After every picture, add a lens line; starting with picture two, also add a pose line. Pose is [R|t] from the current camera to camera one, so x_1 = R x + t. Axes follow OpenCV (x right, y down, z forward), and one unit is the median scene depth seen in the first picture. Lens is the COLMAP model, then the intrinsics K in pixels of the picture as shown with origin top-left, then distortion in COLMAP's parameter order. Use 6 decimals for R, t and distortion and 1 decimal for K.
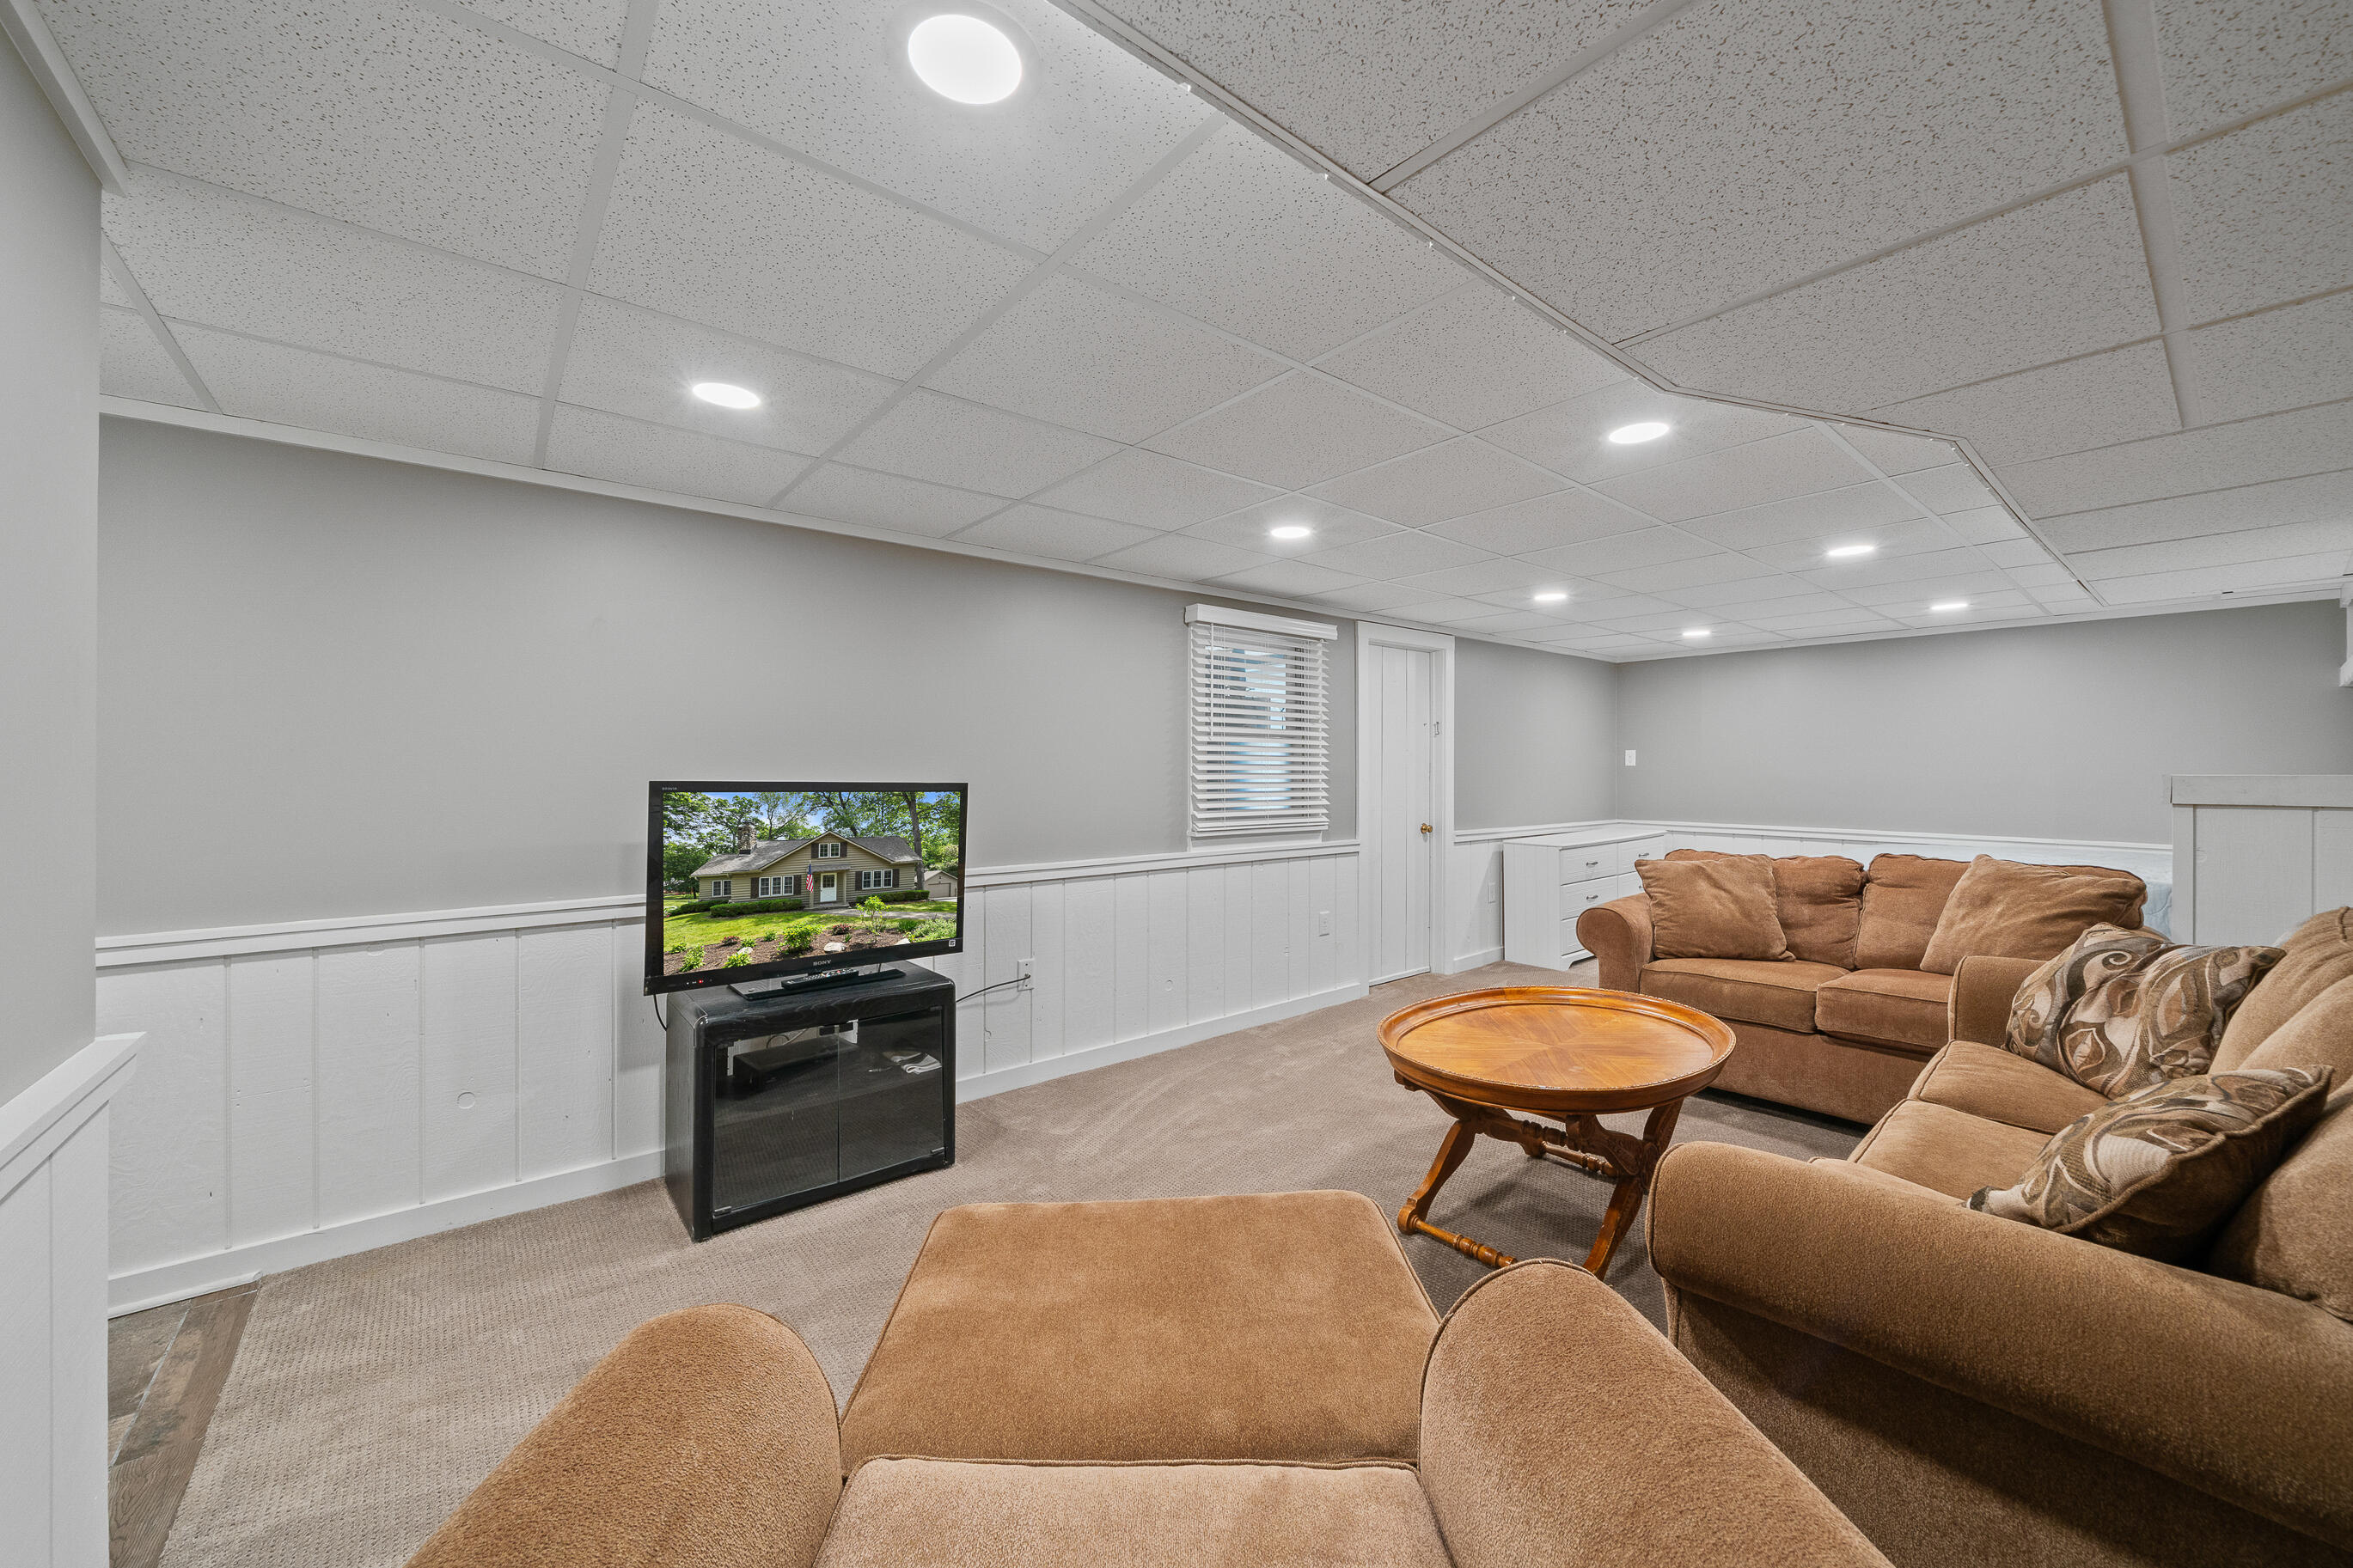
lens RADIAL K [[874.6, 0, 1159.7], [0, 874.6, 773.6], [0, 0, 1]] dist [-0.000251, -0.000007]
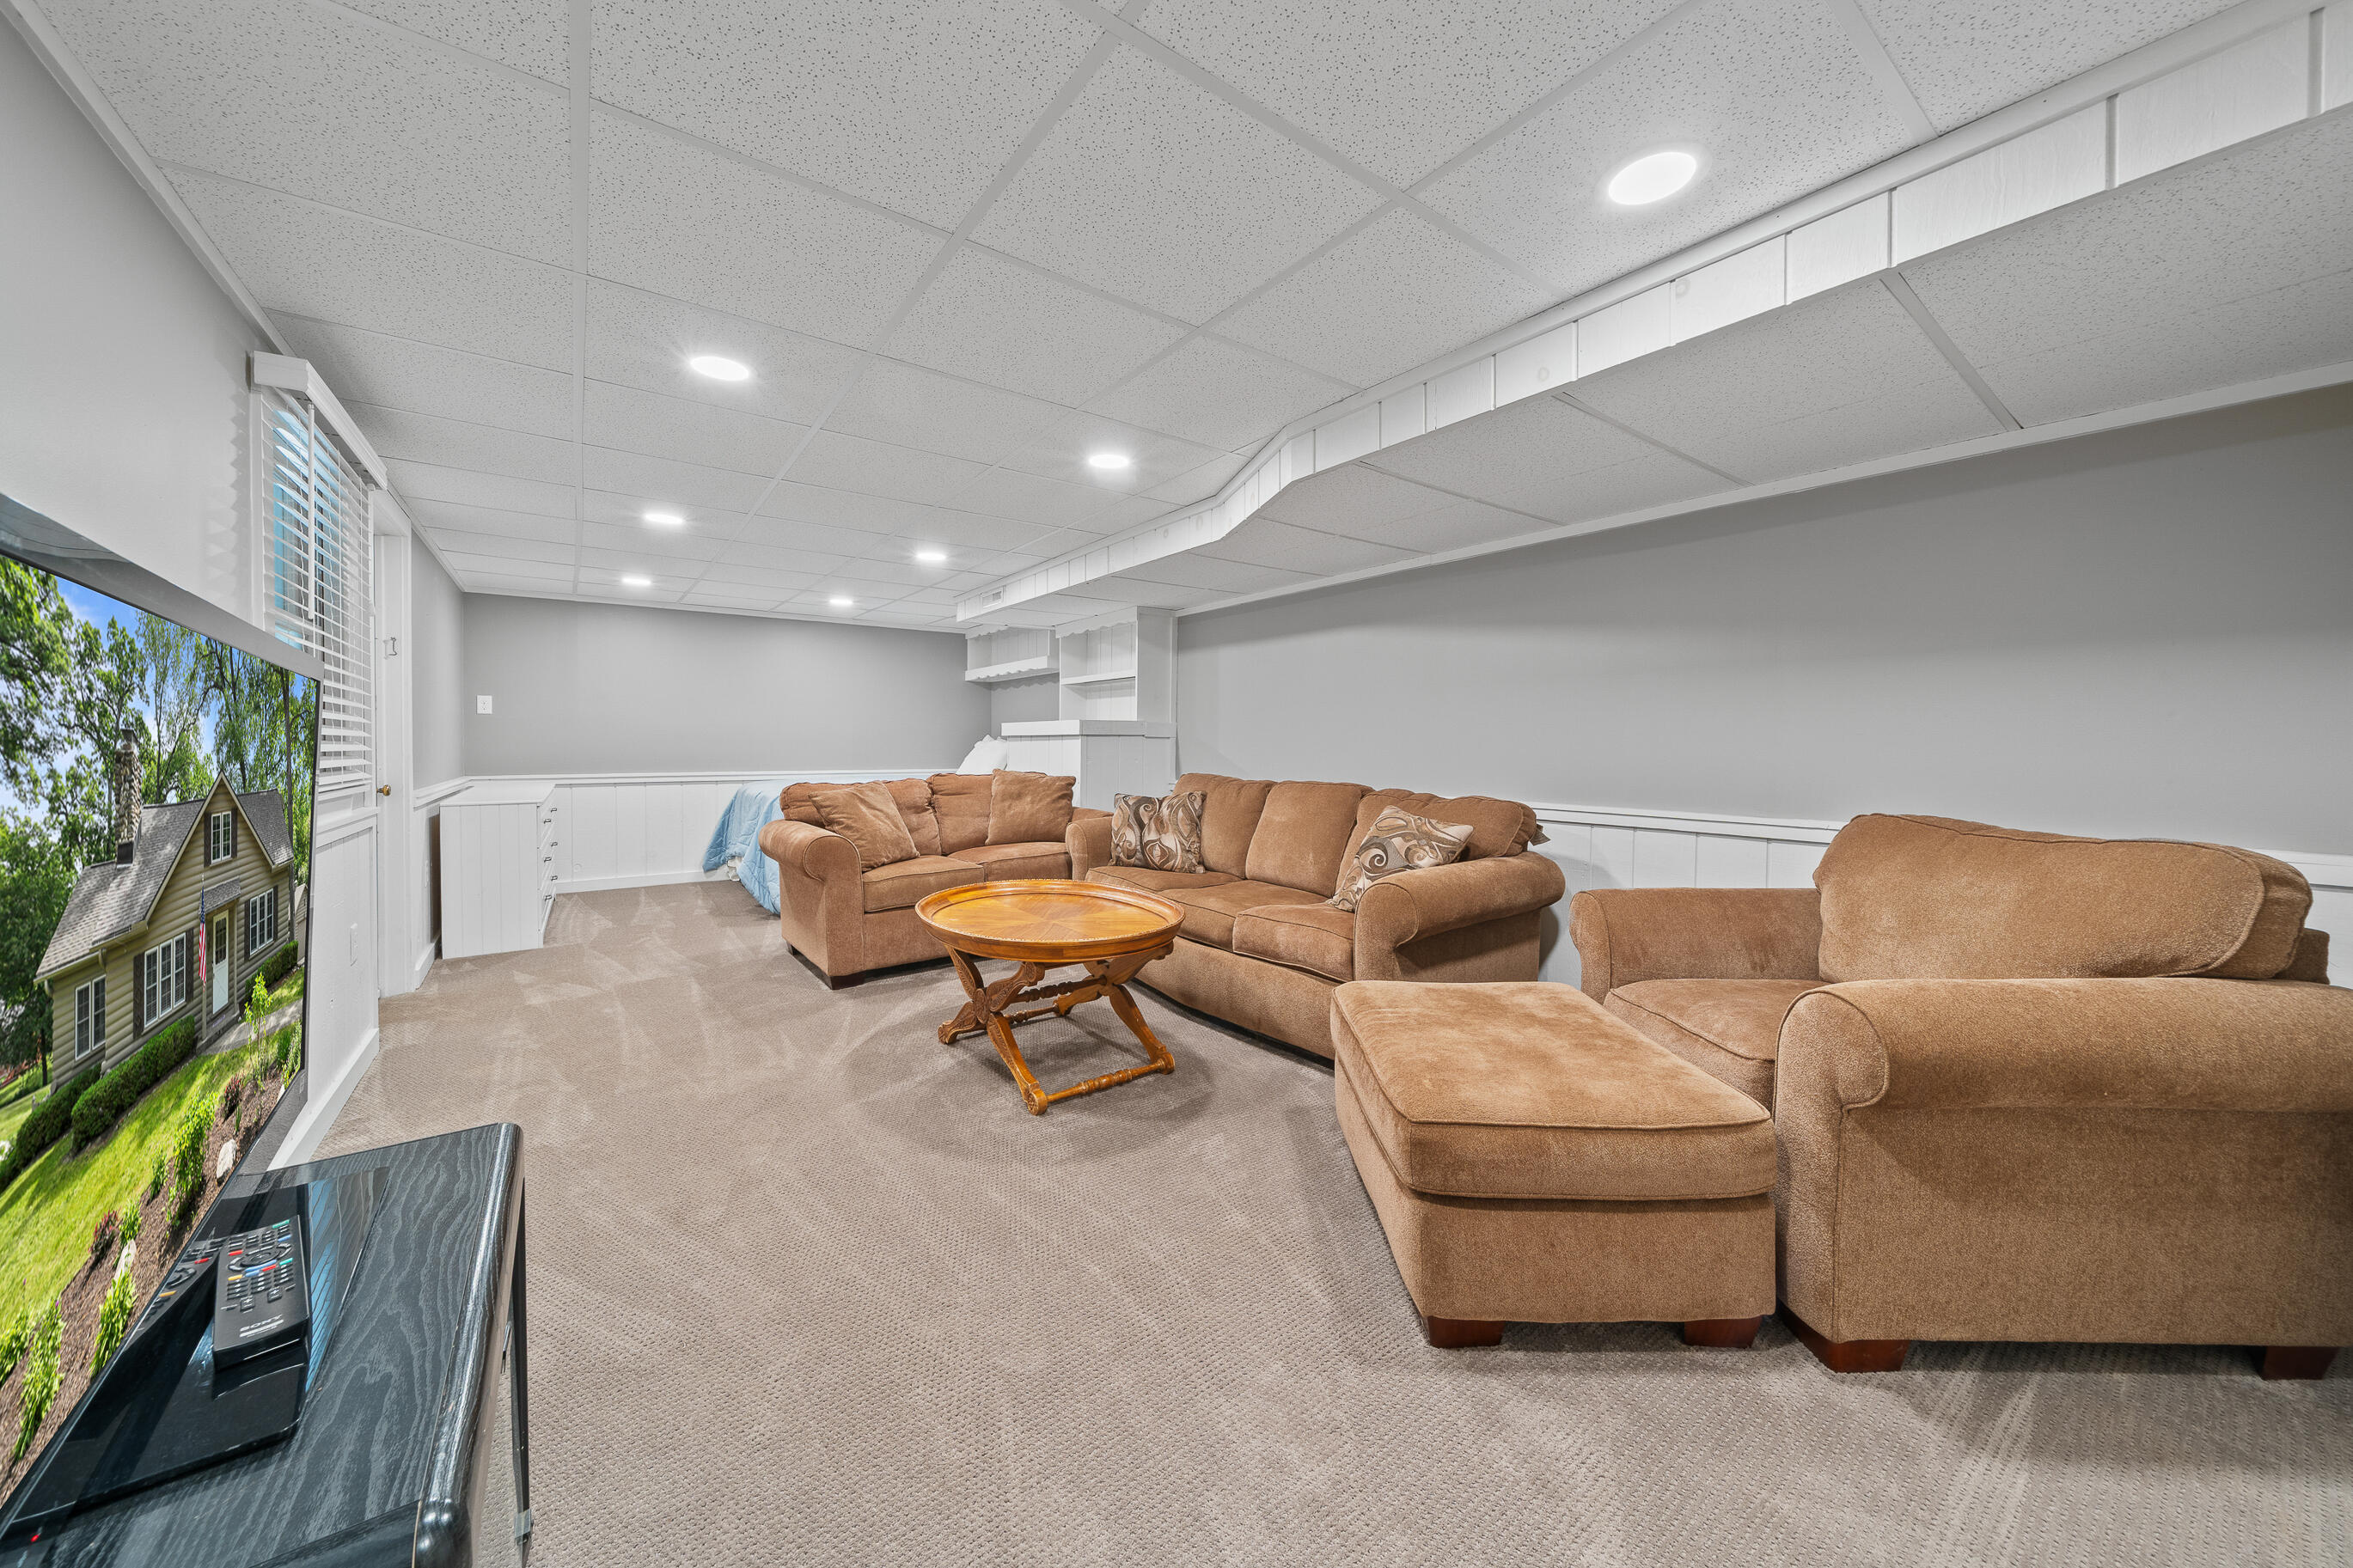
lens RADIAL K [[829.9, 0, 1176.5], [0, 829.9, 784.0], [0, 0, 1]] dist [-0.002129, -0.000664]
pose [[0.030072, -0.046738, 0.998454, -0.516023], [-0.000794, 0.998905, 0.046783, 0.042402], [-0.999547, -0.002200, 0.030002, 0.555849]]
